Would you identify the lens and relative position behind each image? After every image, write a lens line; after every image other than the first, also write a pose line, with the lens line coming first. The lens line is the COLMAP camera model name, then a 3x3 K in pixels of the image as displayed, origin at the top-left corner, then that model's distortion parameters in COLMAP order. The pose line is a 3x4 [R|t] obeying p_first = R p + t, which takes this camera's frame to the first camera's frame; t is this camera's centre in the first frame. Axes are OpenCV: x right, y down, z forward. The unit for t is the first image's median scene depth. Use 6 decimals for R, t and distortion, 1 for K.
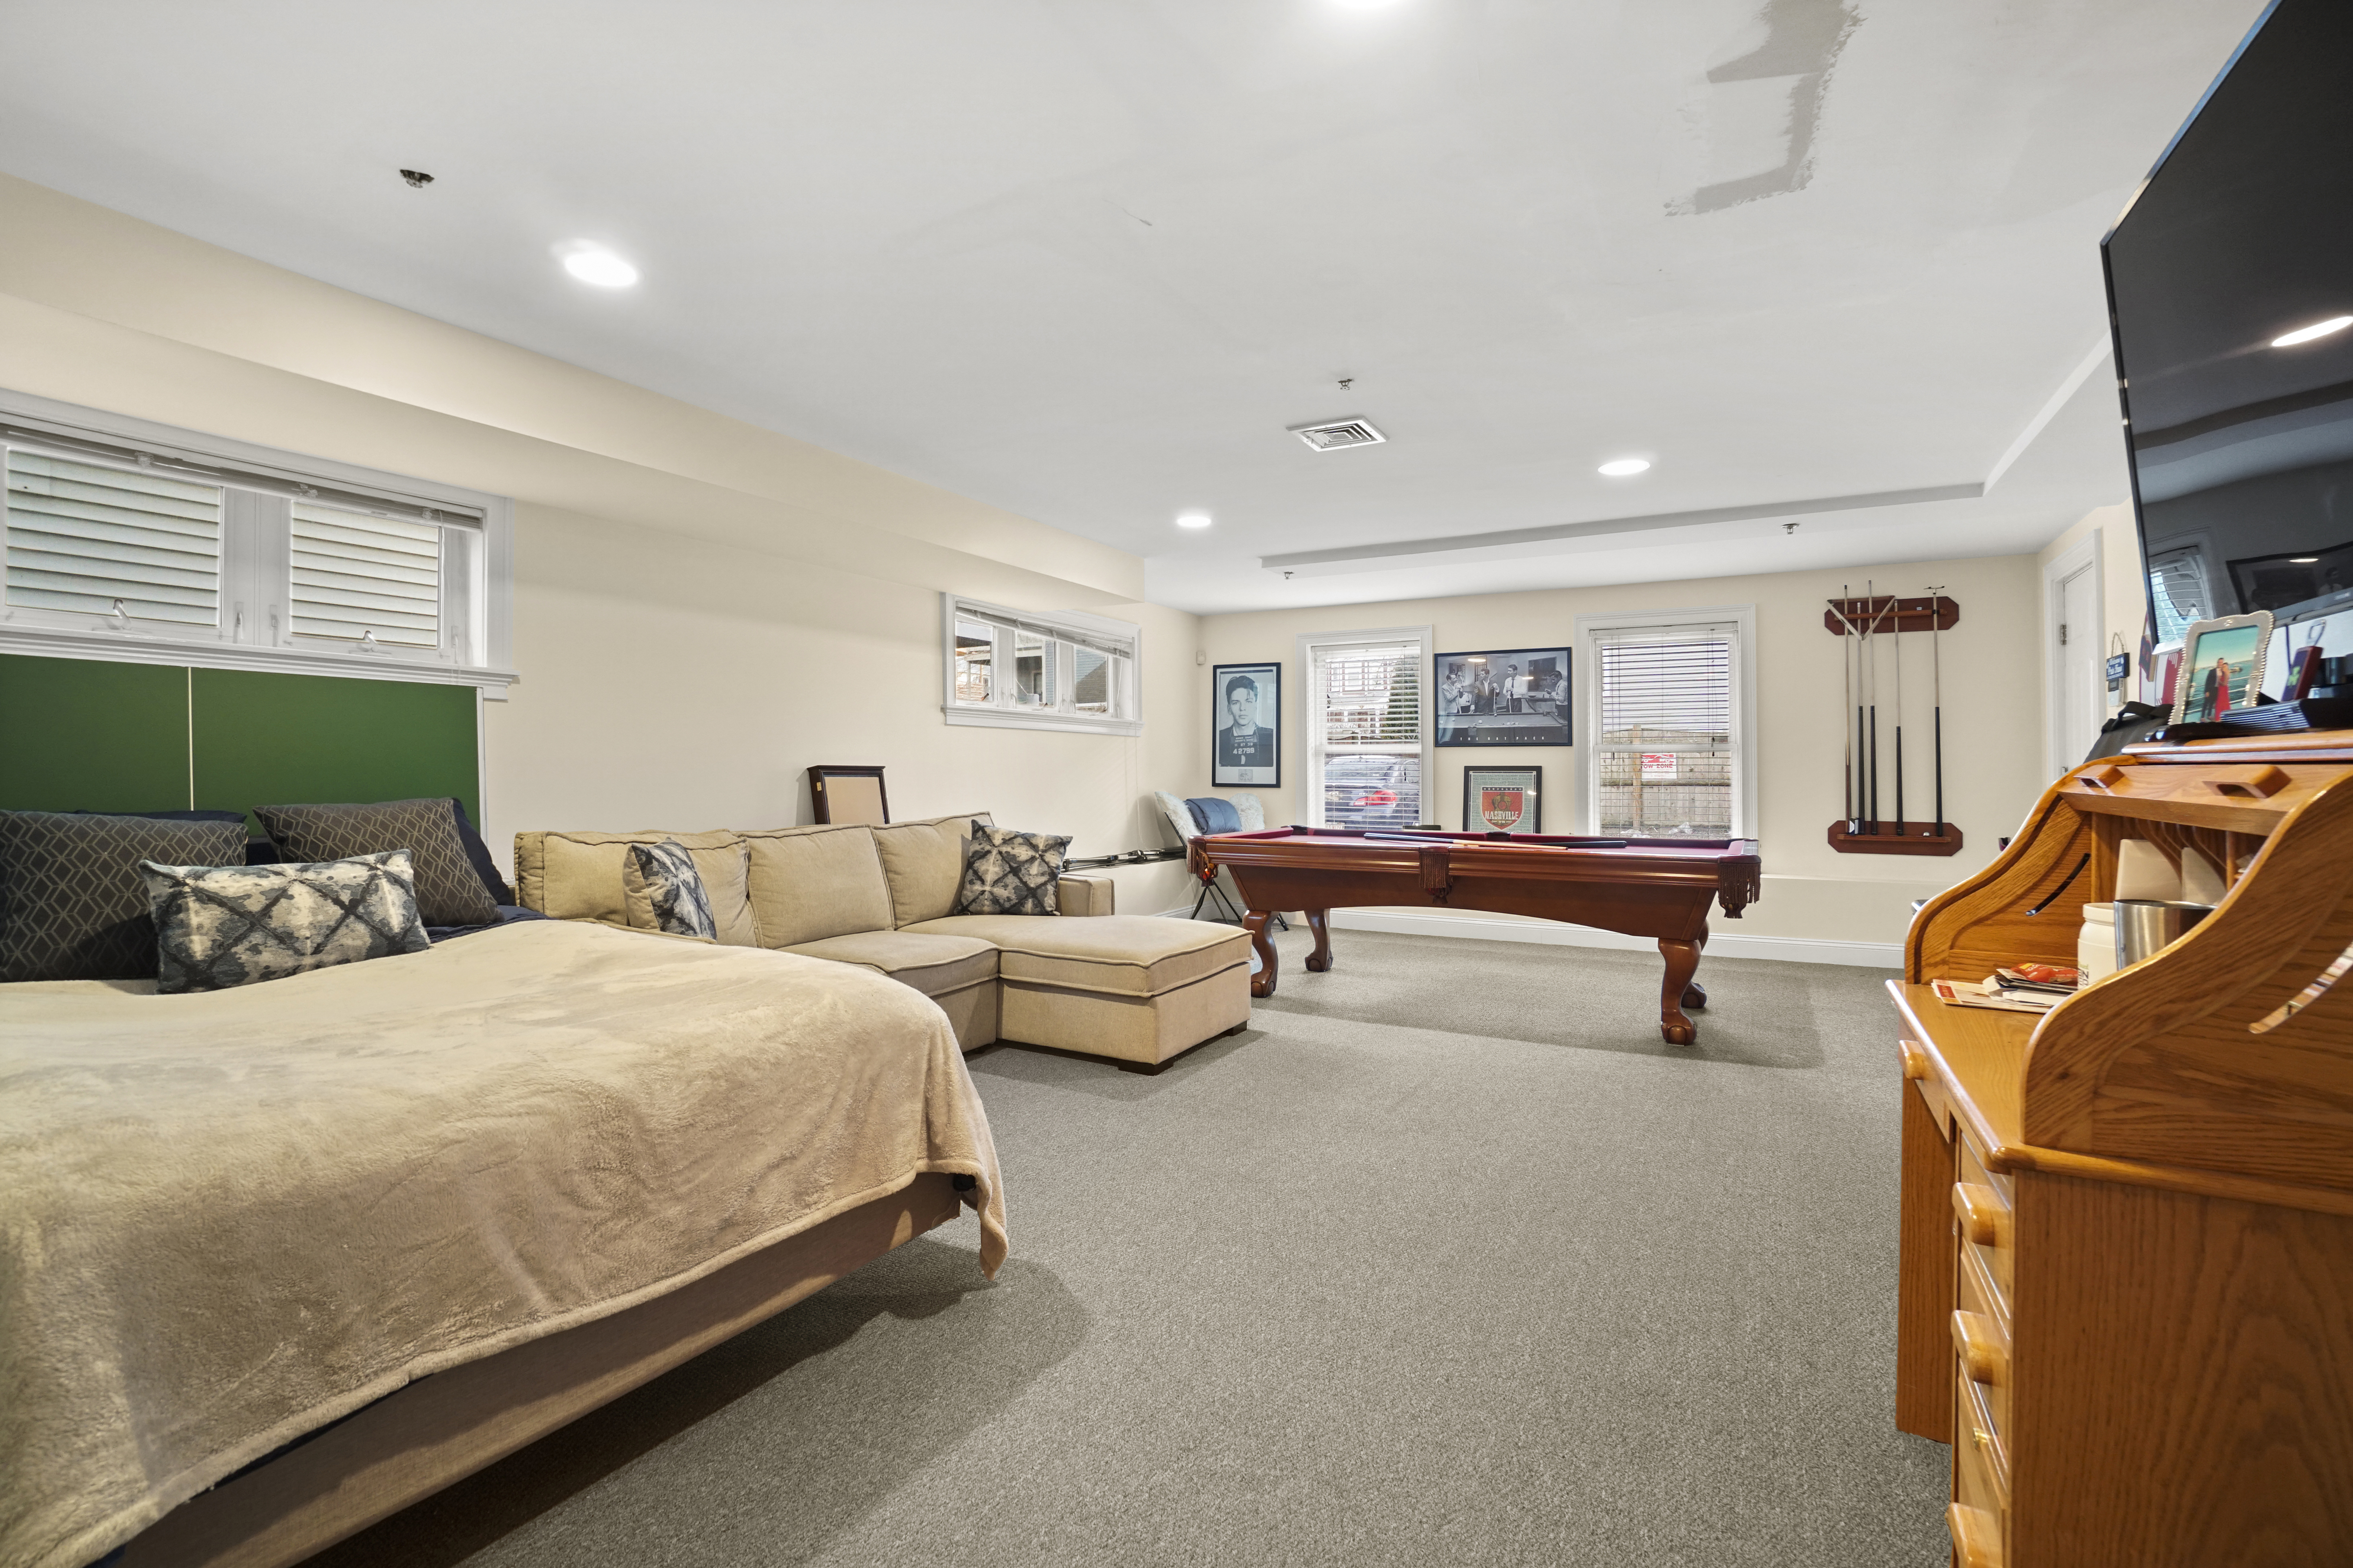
lens RADIAL K [[1071.0, 0, 1182.6], [0, 1071.0, 786.0], [0, 0, 1]] dist [-0.075870, 0.036635]
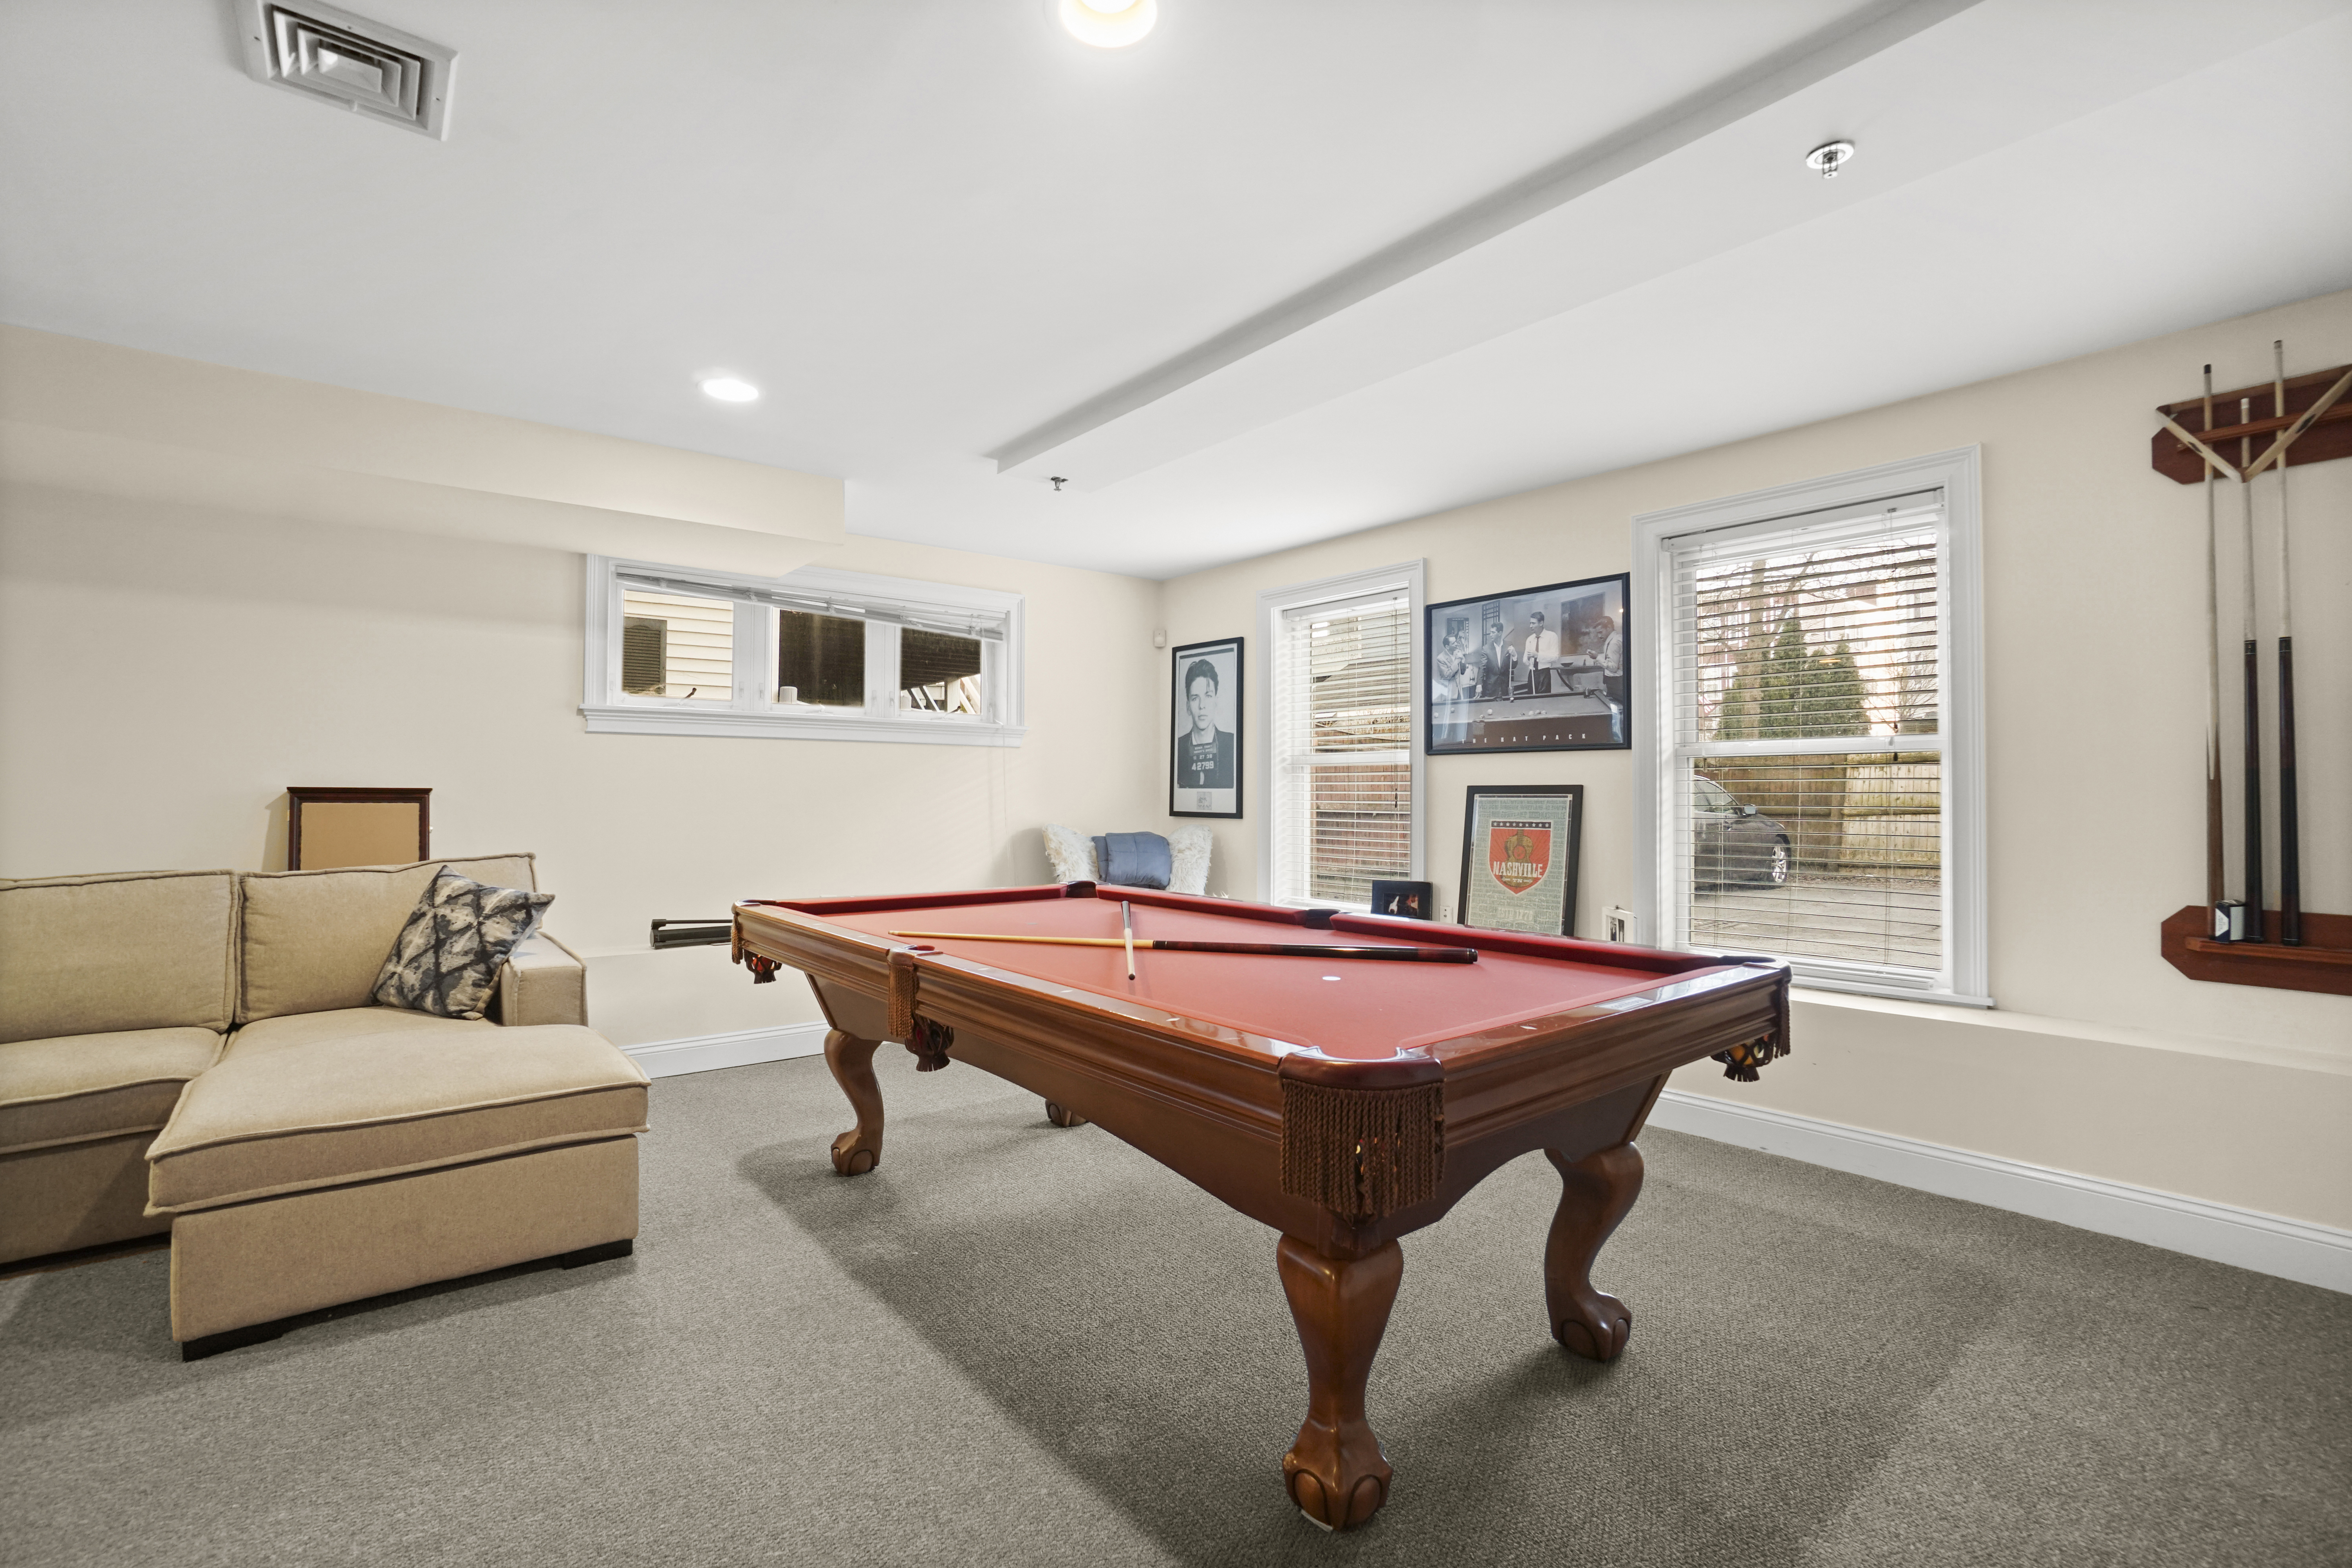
lens RADIAL K [[1070.6, 0, 1182.1], [0, 1070.6, 786.0], [0, 0, 1]] dist [-0.075870, 0.036635]
pose [[0.926616, -0.003699, -0.375990, 0.352656], [-0.004160, 0.999790, -0.020090, -0.005891], [0.375986, 0.020180, 0.926406, 0.391457]]
